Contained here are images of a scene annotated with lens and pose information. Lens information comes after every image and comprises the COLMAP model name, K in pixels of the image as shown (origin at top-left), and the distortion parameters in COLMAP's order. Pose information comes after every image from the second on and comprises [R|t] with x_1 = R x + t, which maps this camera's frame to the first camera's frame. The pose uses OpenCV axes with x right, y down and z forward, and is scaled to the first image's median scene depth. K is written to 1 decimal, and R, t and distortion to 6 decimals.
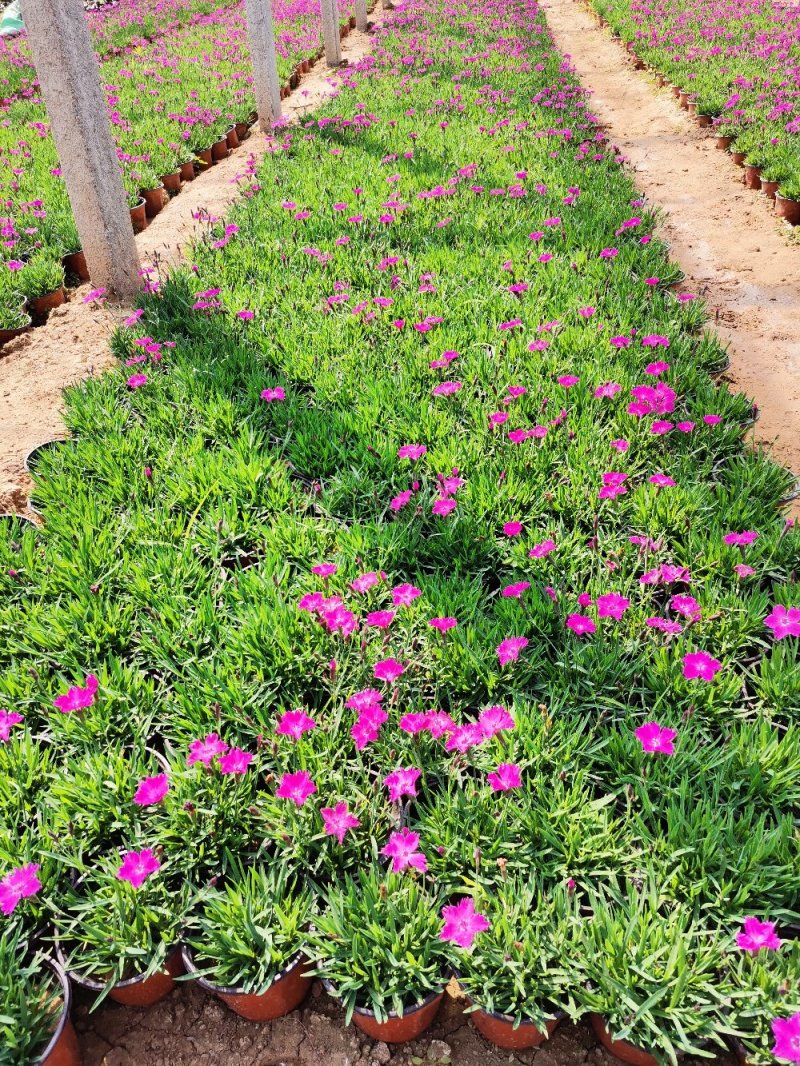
lens RADIAL K [[782.0, 0, 400.0], [0, 782.0, 533.0], [0, 0, 1]] dist [0.046961, -0.059230]
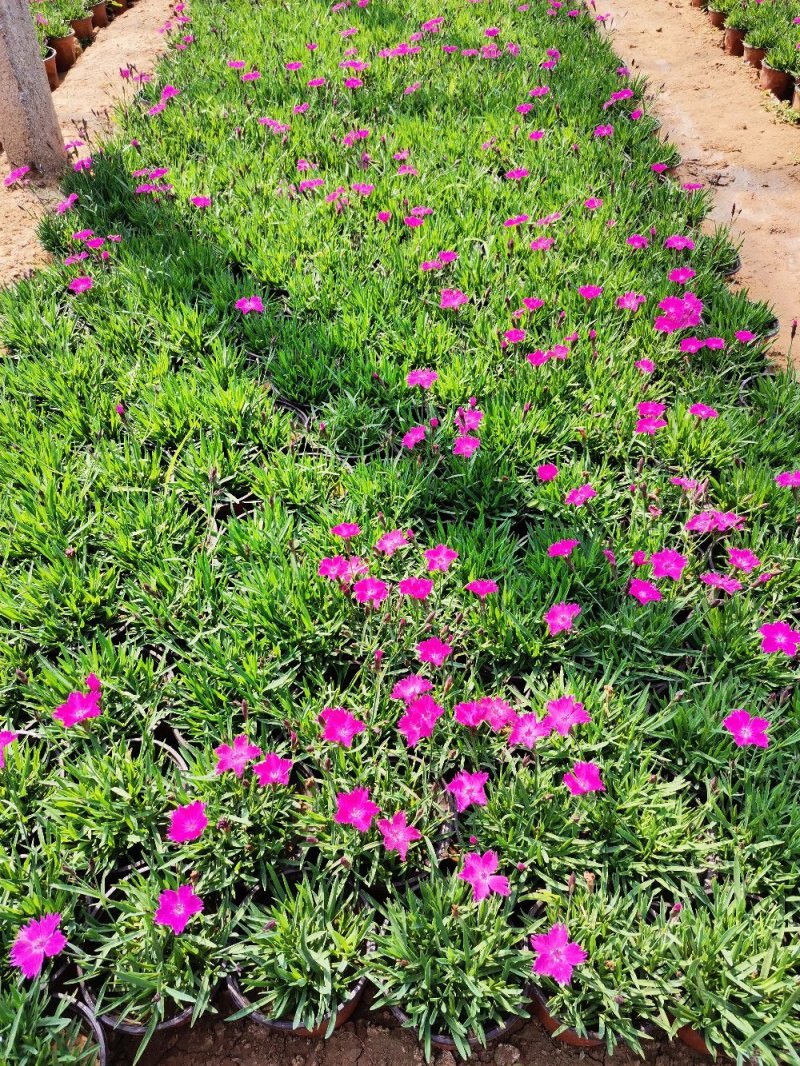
lens RADIAL K [[782.0, 0, 400.0], [0, 782.0, 533.0], [0, 0, 1]] dist [0.046961, -0.059230]
pose [[0.995969, -0.026039, 0.085838, -0.101110], [0.013053, 0.988824, 0.148513, -0.071396], [-0.088746, -0.146794, 0.985178, 0.123494]]
